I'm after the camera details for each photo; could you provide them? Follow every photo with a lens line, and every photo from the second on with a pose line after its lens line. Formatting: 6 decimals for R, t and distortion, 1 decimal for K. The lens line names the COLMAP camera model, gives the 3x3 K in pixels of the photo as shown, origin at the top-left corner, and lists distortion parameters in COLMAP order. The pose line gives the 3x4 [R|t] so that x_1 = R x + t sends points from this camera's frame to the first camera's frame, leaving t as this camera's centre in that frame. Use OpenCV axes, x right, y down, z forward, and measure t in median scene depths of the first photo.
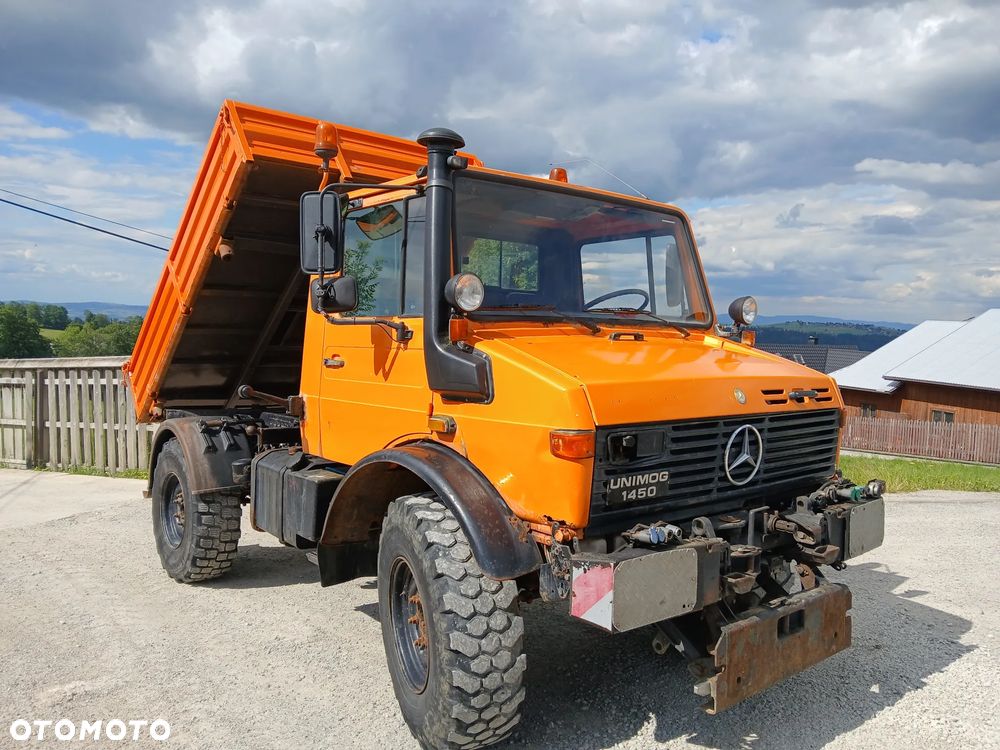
lens RADIAL K [[762.3, 0, 503.5], [0, 762.3, 370.3], [0, 0, 1]] dist [0.110857, -0.223483]
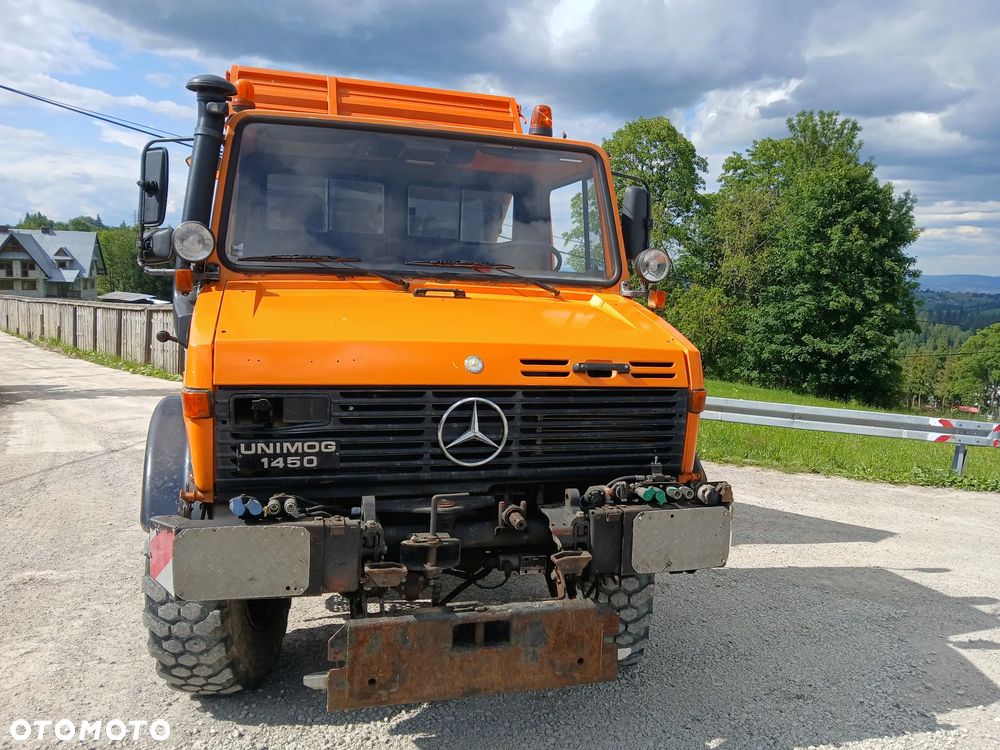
lens RADIAL K [[776.3, 0, 523.3], [0, 776.3, 362.4], [0, 0, 1]] dist [0.081984, -0.174602]
pose [[0.920875, 0.053790, -0.386129, 0.724169], [-0.036883, 0.998014, 0.051067, -0.015326], [0.388109, -0.032785, 0.921030, 0.229435]]
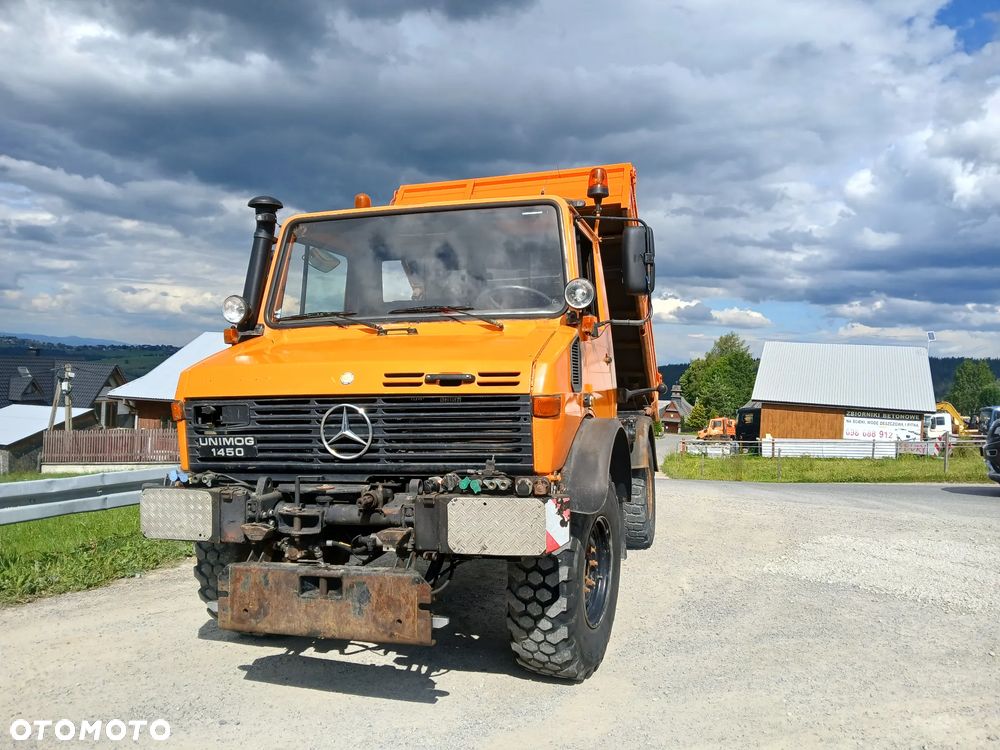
lens RADIAL K [[776.3, 0, 523.3], [0, 776.3, 362.4], [0, 0, 1]] dist [0.081984, -0.174602]
pose [[0.589516, -0.043174, -0.806602, 1.419654], [0.003524, 0.998699, -0.050881, 0.071778], [0.807749, 0.027153, 0.588901, 0.567512]]
